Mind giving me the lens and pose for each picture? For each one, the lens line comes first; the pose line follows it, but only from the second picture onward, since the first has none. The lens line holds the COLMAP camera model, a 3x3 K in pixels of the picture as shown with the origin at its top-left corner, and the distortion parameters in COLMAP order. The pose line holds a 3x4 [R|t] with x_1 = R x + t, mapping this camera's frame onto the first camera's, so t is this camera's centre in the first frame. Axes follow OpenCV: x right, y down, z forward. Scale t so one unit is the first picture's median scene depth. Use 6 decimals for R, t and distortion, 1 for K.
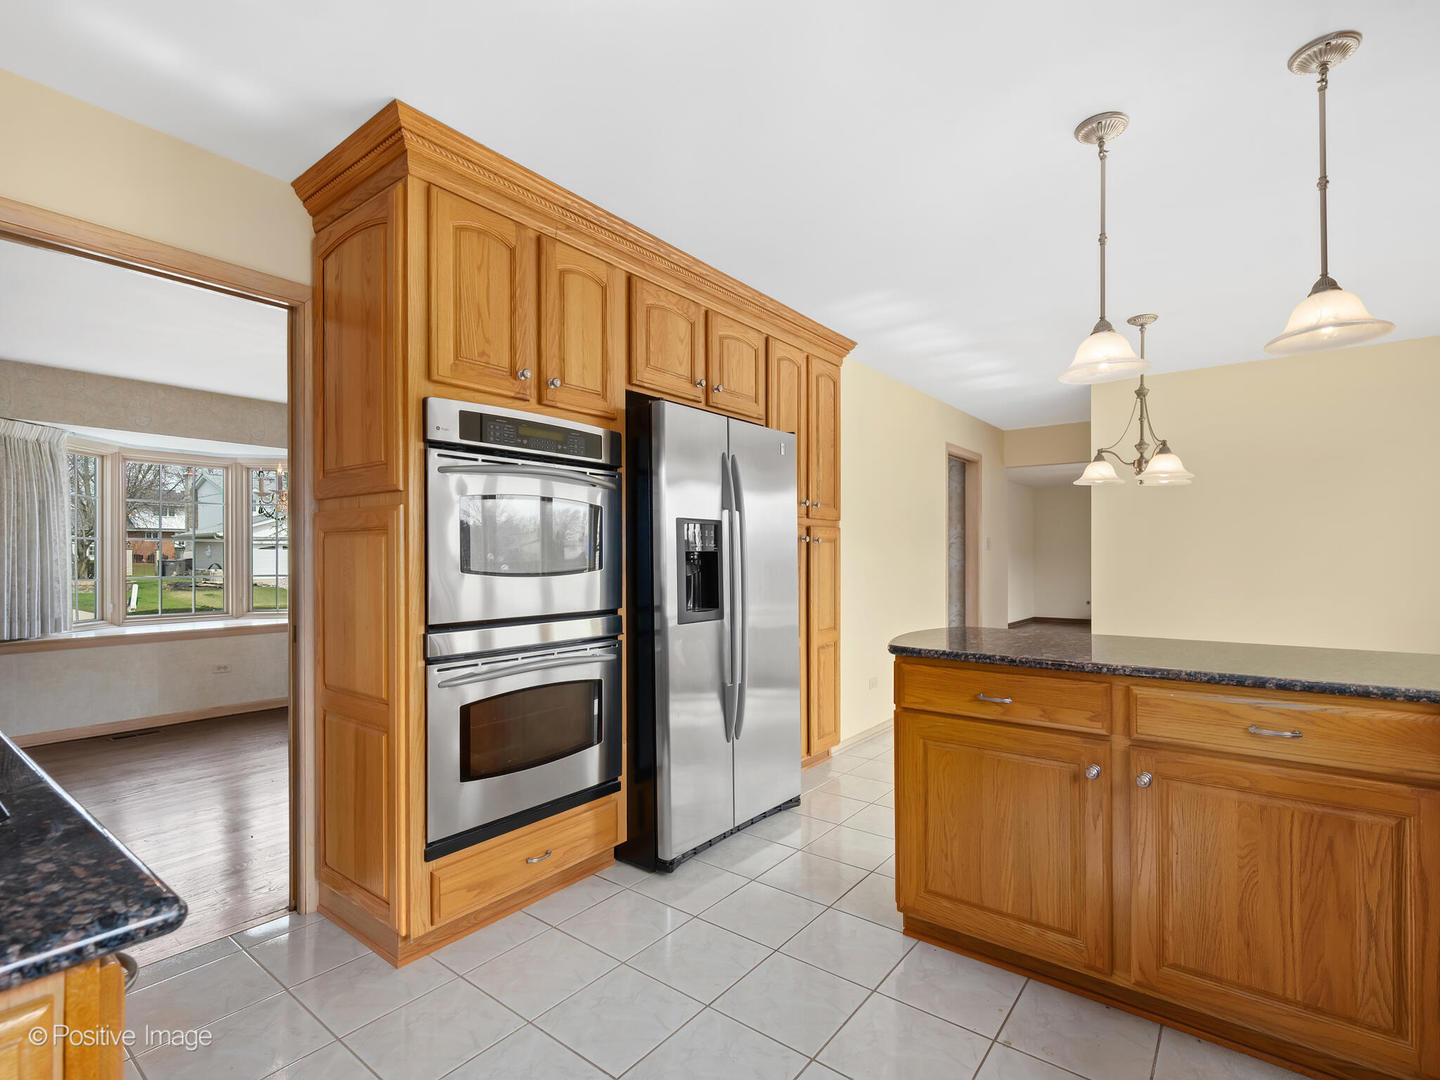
lens RADIAL K [[679.1, 0, 743.4], [0, 679.1, 553.3], [0, 0, 1]] dist [0.000898, -0.000652]
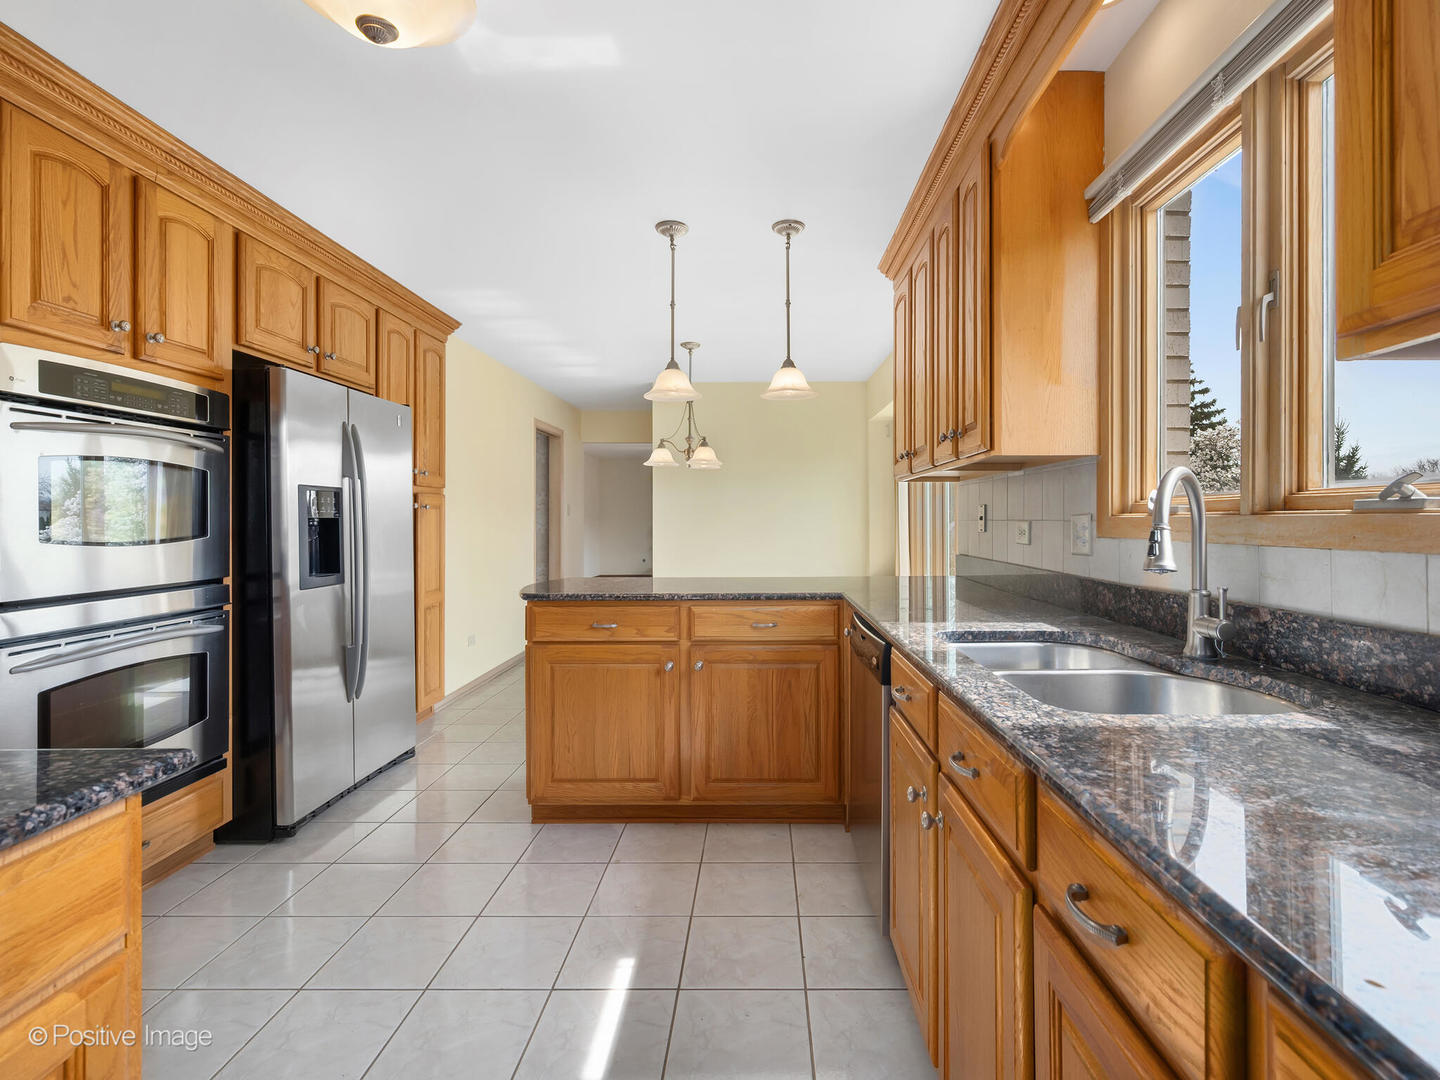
lens RADIAL K [[669.9, 0, 750.4], [0, 669.9, 540.8], [0, 0, 1]] dist [-0.000297, -0.000136]
pose [[0.806500, -0.019807, 0.590902, -0.146157], [-0.000711, 0.999405, 0.034470, -0.003726], [-0.591234, -0.028220, 0.806006, -0.202652]]
